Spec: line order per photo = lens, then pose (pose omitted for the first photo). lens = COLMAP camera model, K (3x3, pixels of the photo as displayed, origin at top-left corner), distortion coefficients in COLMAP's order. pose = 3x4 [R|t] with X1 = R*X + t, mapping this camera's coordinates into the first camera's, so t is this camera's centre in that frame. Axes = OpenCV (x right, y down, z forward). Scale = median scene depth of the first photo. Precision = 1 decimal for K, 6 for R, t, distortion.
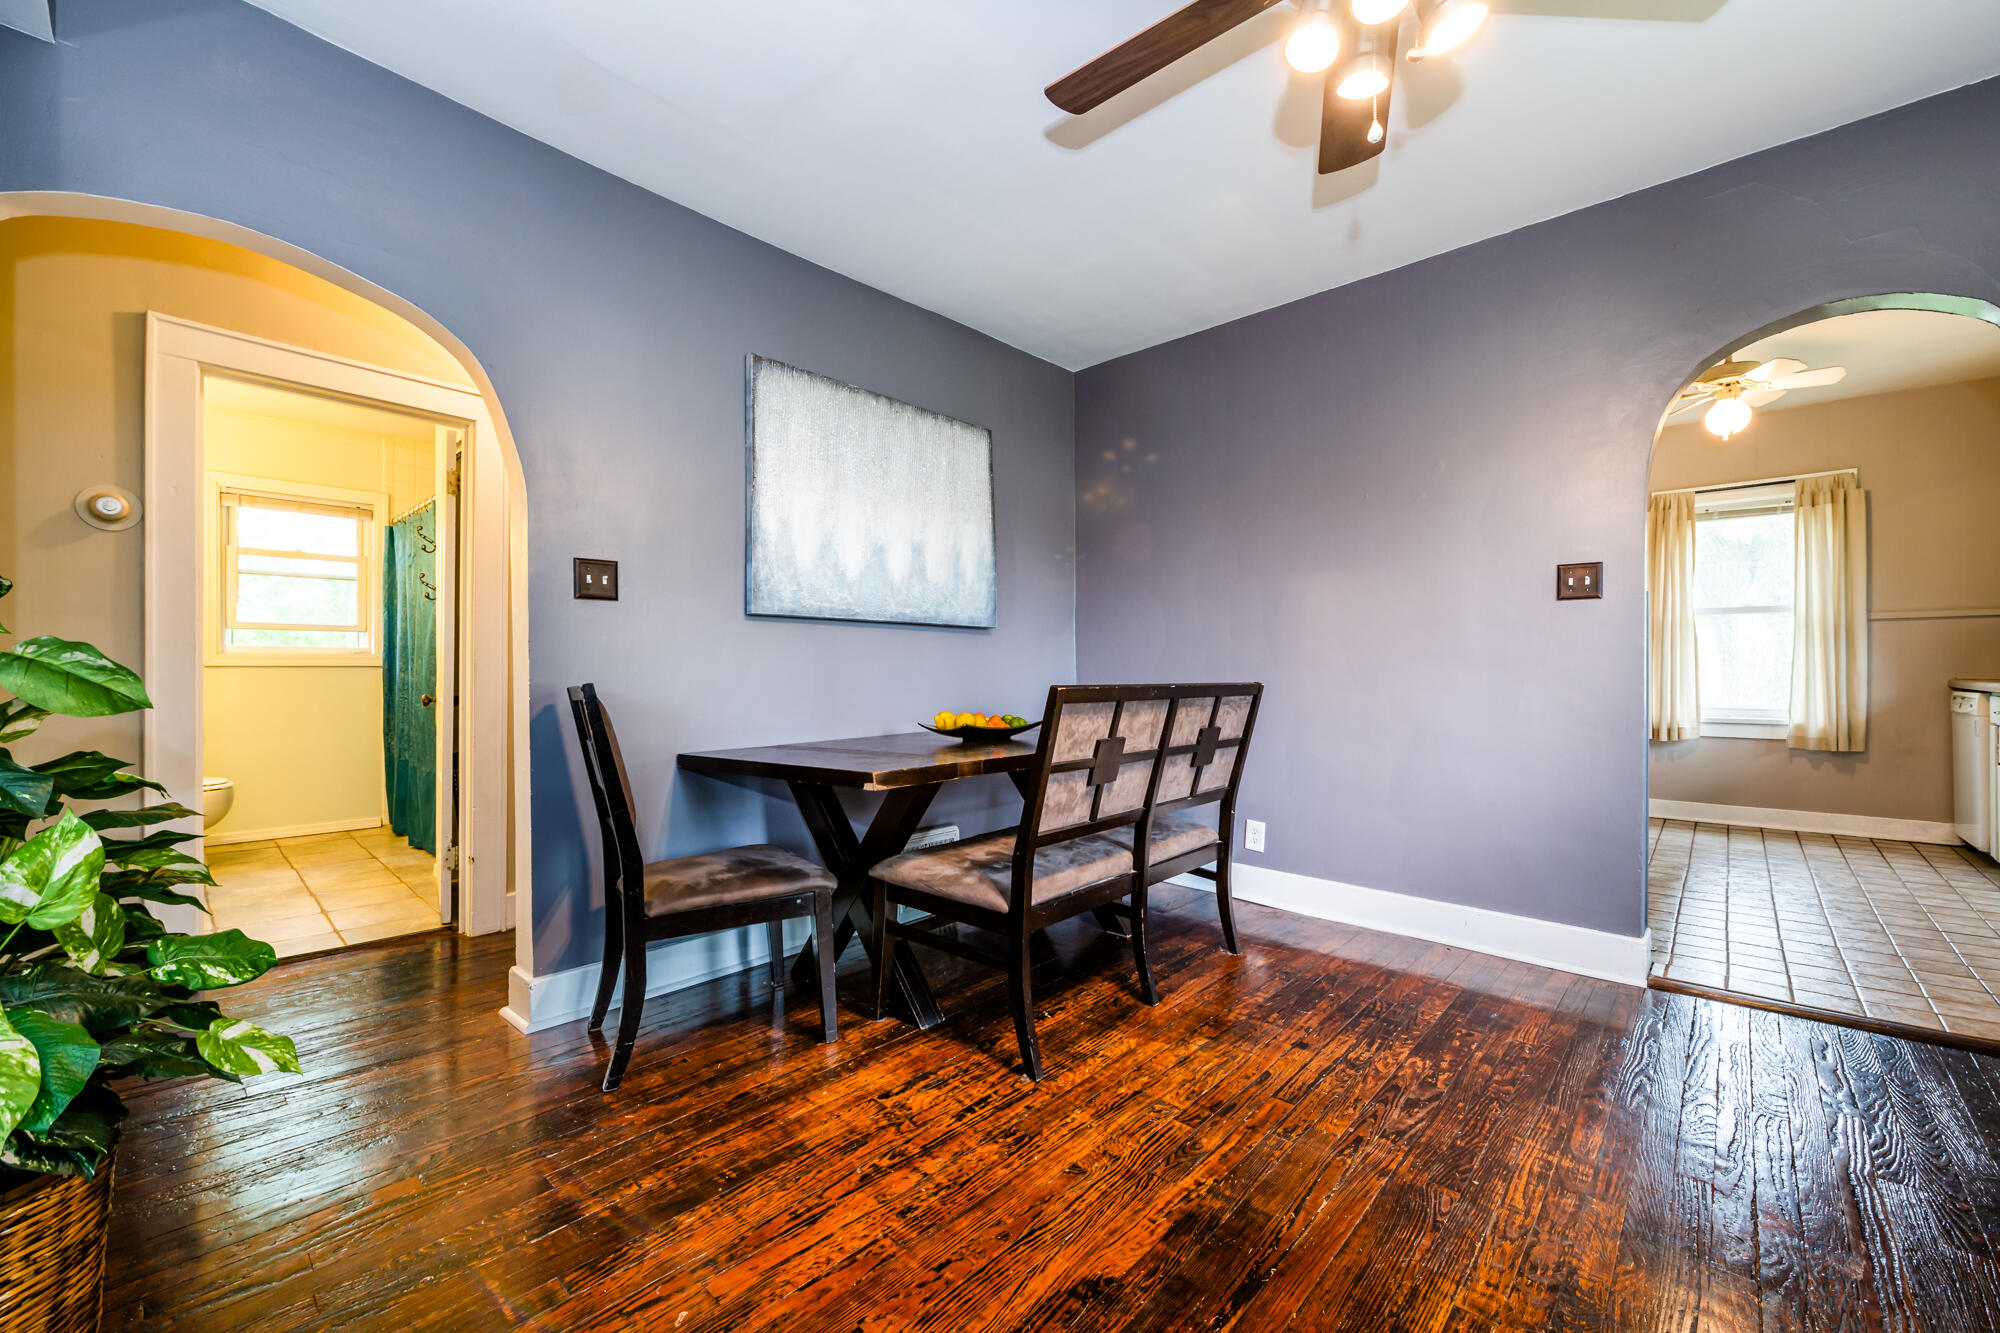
lens RADIAL K [[819.1, 0, 1008.7], [0, 819.1, 668.7], [0, 0, 1]] dist [0.001225, 0.000049]
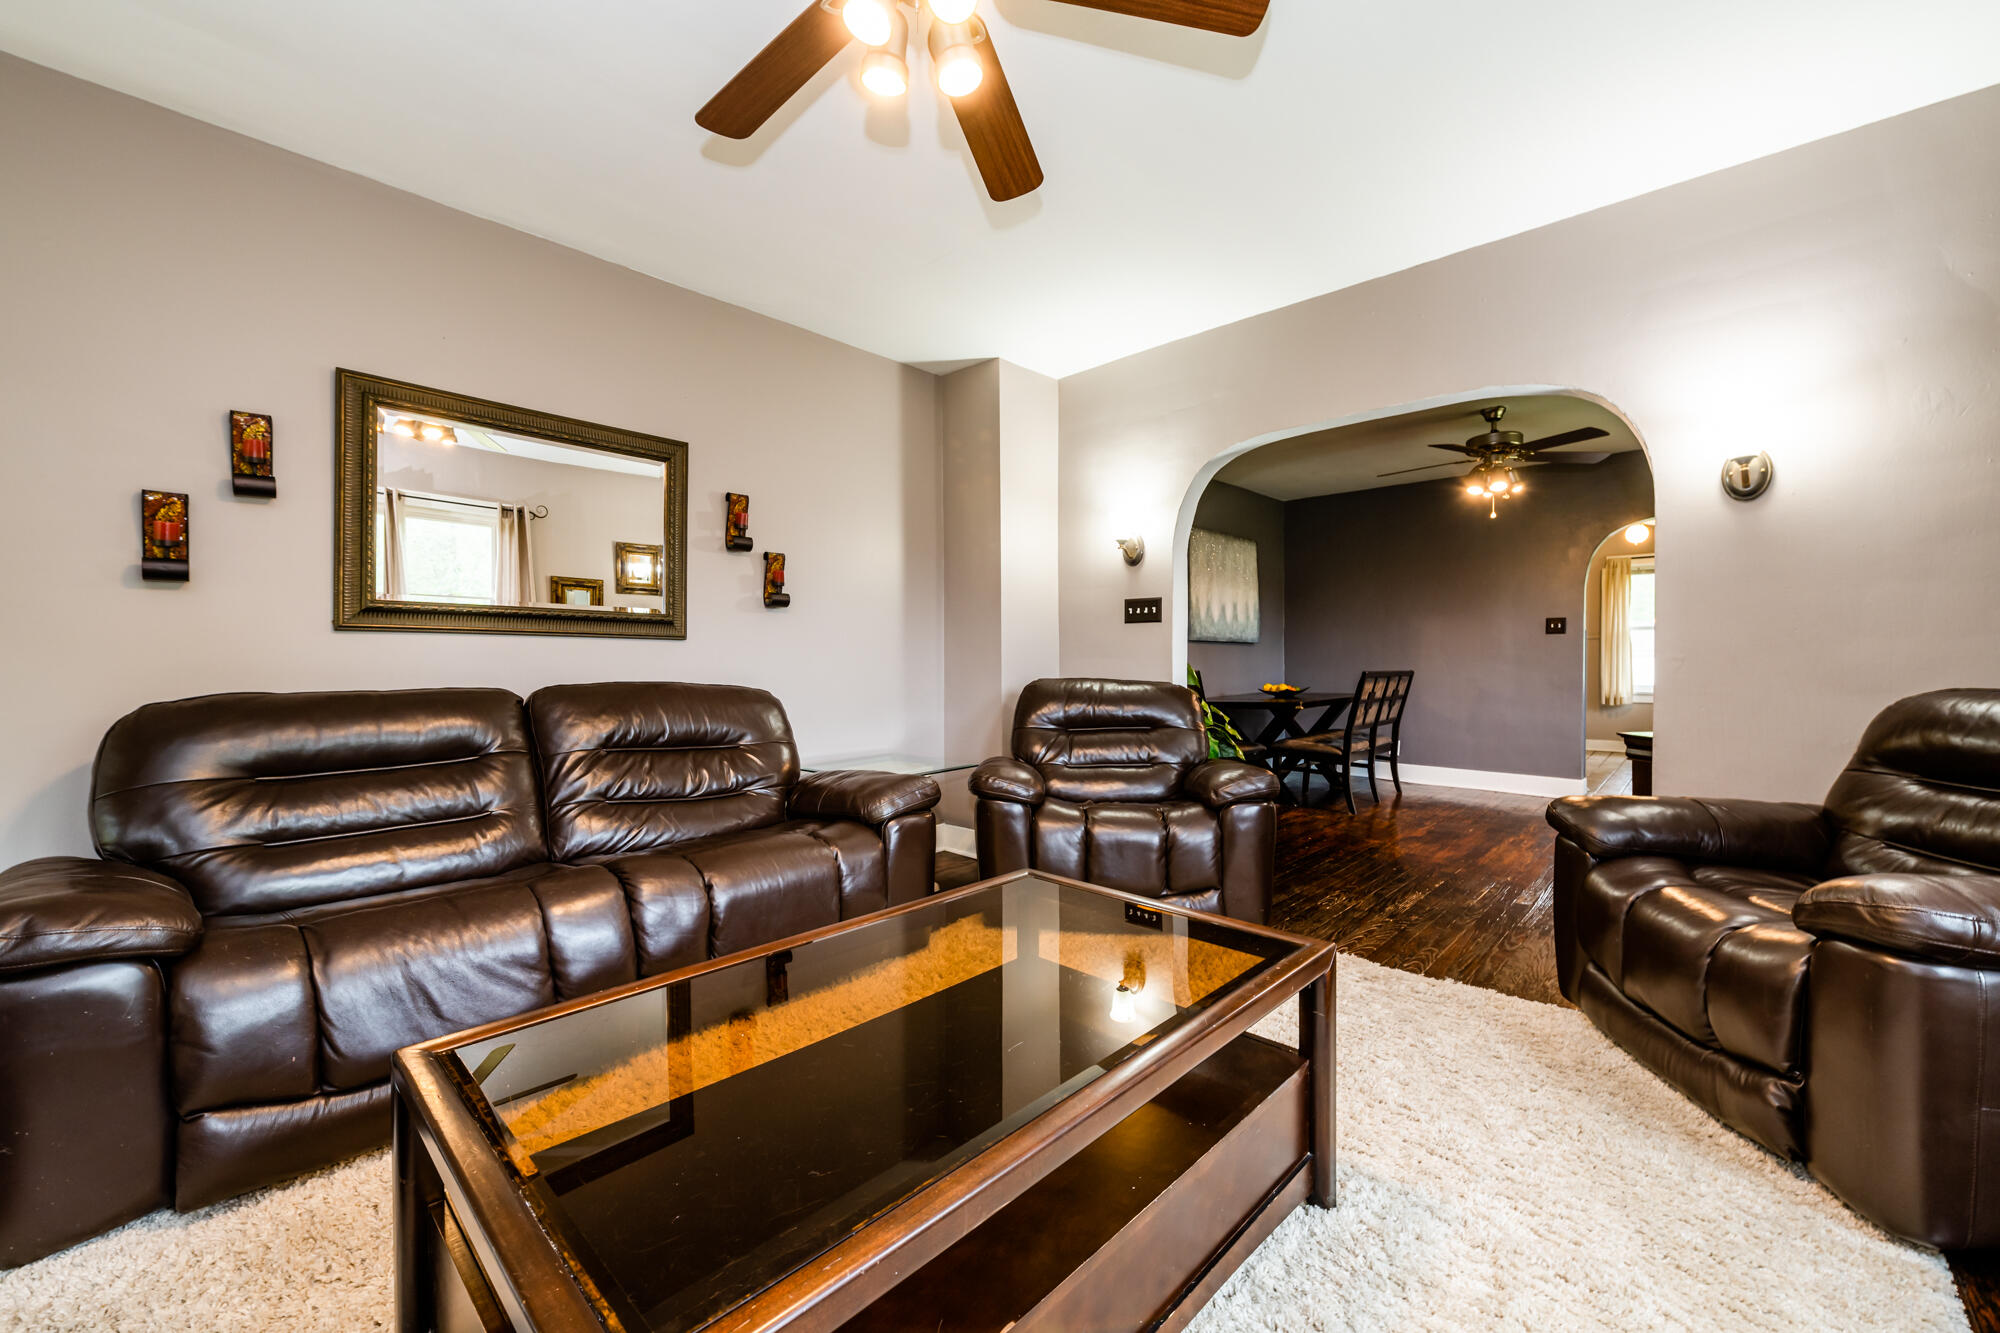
lens RADIAL K [[770.9, 0, 995.9], [0, 770.9, 665.7], [0, 0, 1]] dist [-0.000022, 0.000014]
pose [[0.999502, 0.004478, -0.031244, -0.794496], [-0.003911, 0.999827, 0.018188, -0.032303], [0.031320, -0.018057, 0.999346, -1.195867]]
